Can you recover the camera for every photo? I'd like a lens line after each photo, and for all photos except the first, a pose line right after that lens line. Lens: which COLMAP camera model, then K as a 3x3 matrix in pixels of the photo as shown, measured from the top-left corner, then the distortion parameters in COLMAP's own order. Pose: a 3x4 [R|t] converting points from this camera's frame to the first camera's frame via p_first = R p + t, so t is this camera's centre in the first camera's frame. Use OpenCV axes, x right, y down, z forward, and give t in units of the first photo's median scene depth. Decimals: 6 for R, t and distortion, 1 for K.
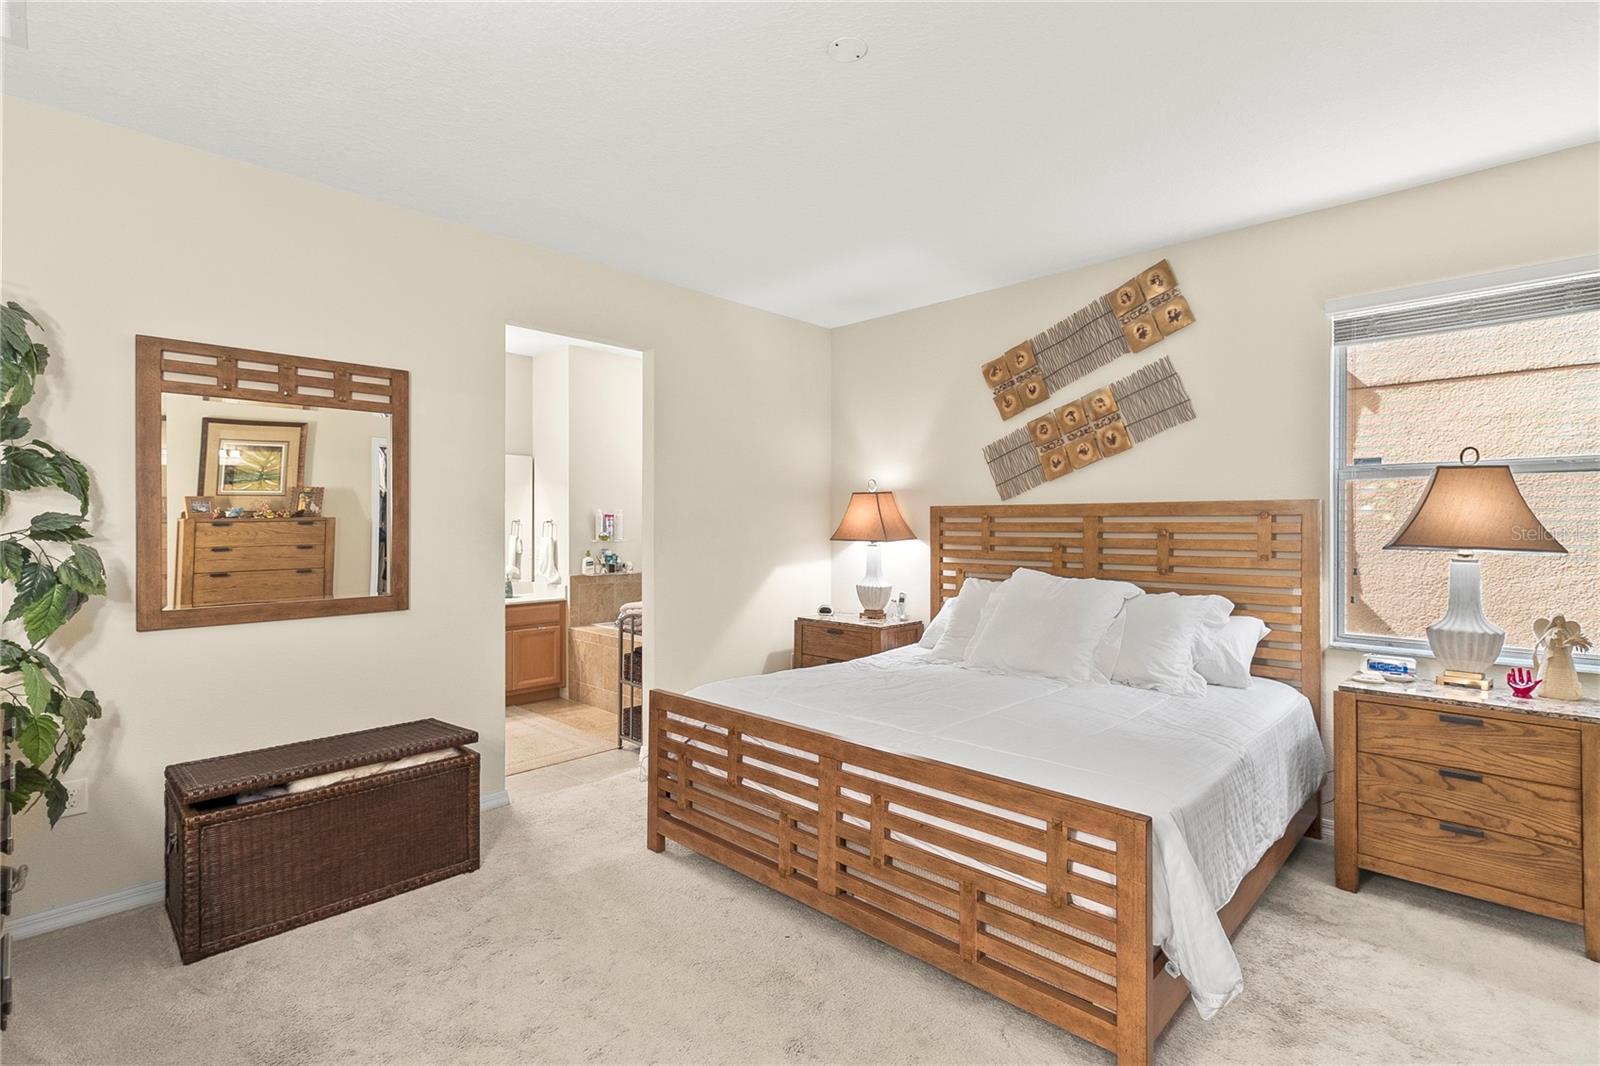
lens RADIAL K [[747.7, 0, 801.2], [0, 747.7, 525.1], [0, 0, 1]] dist [0.000047, 0.000075]
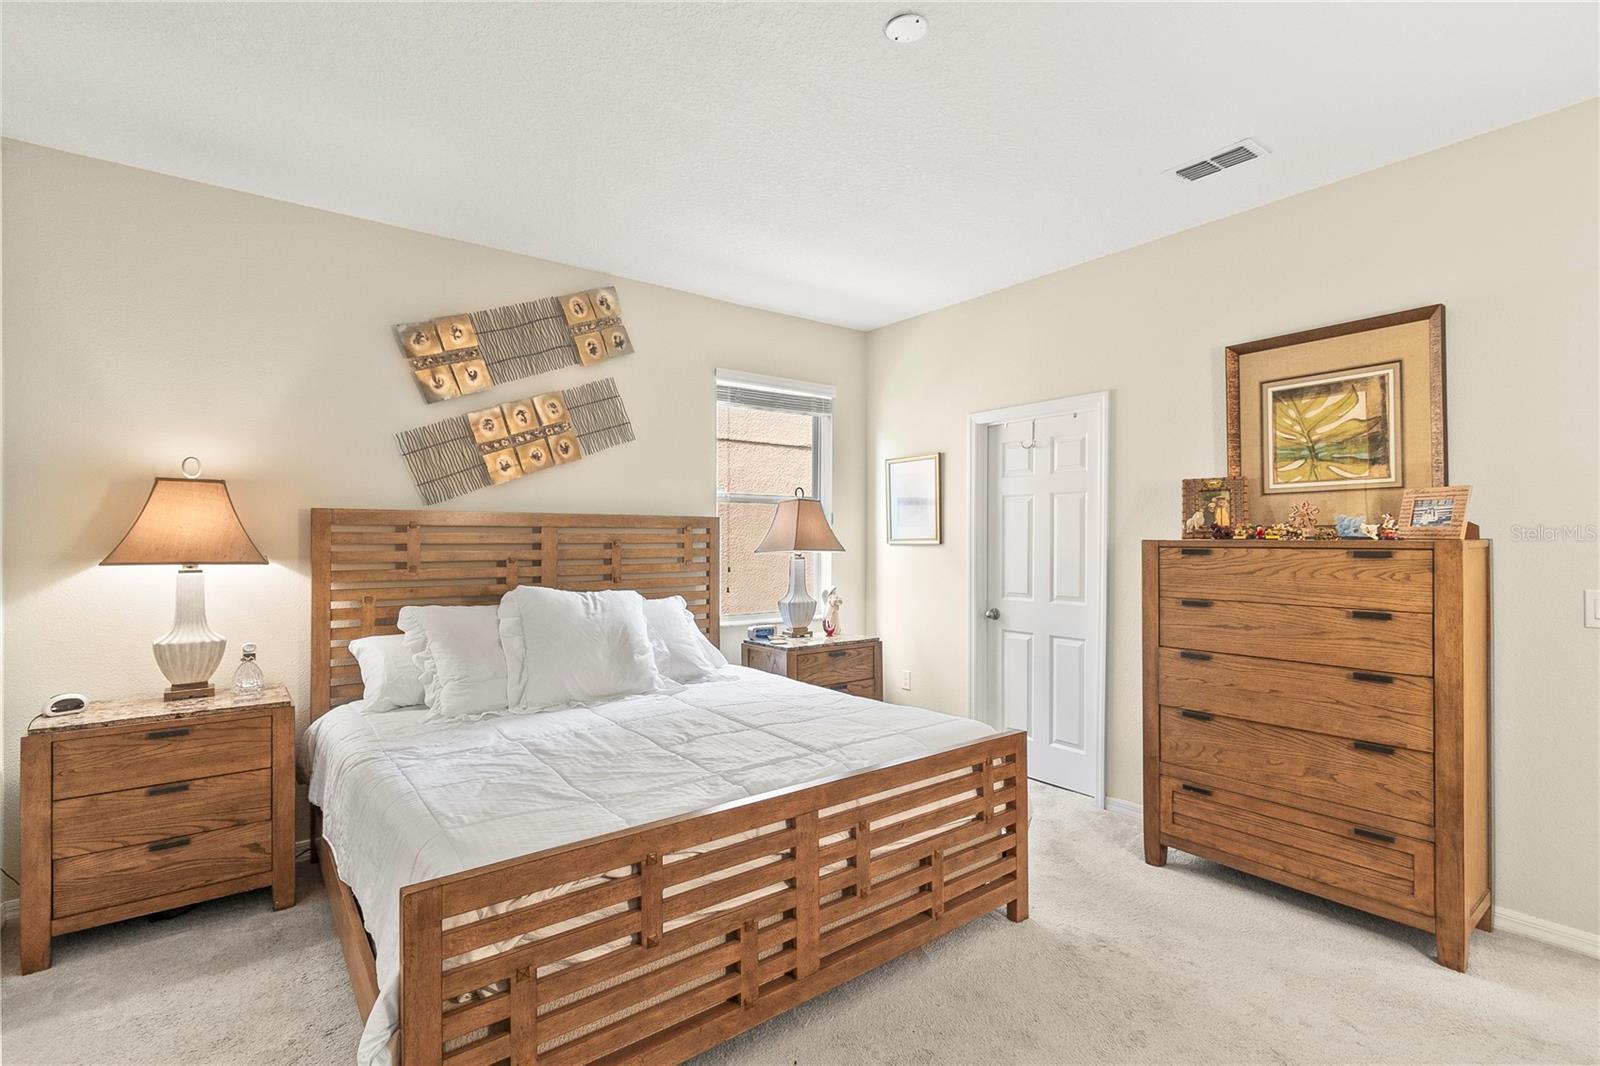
lens RADIAL K [[746.1, 0, 793.1], [0, 746.1, 533.4], [0, 0, 1]] dist [0.002261, 0.000688]
pose [[0.150171, 0.002587, 0.988657, -0.523377], [0.000938, 0.999996, -0.002760, -0.000368], [-0.988660, 0.001341, 0.150168, 0.584600]]
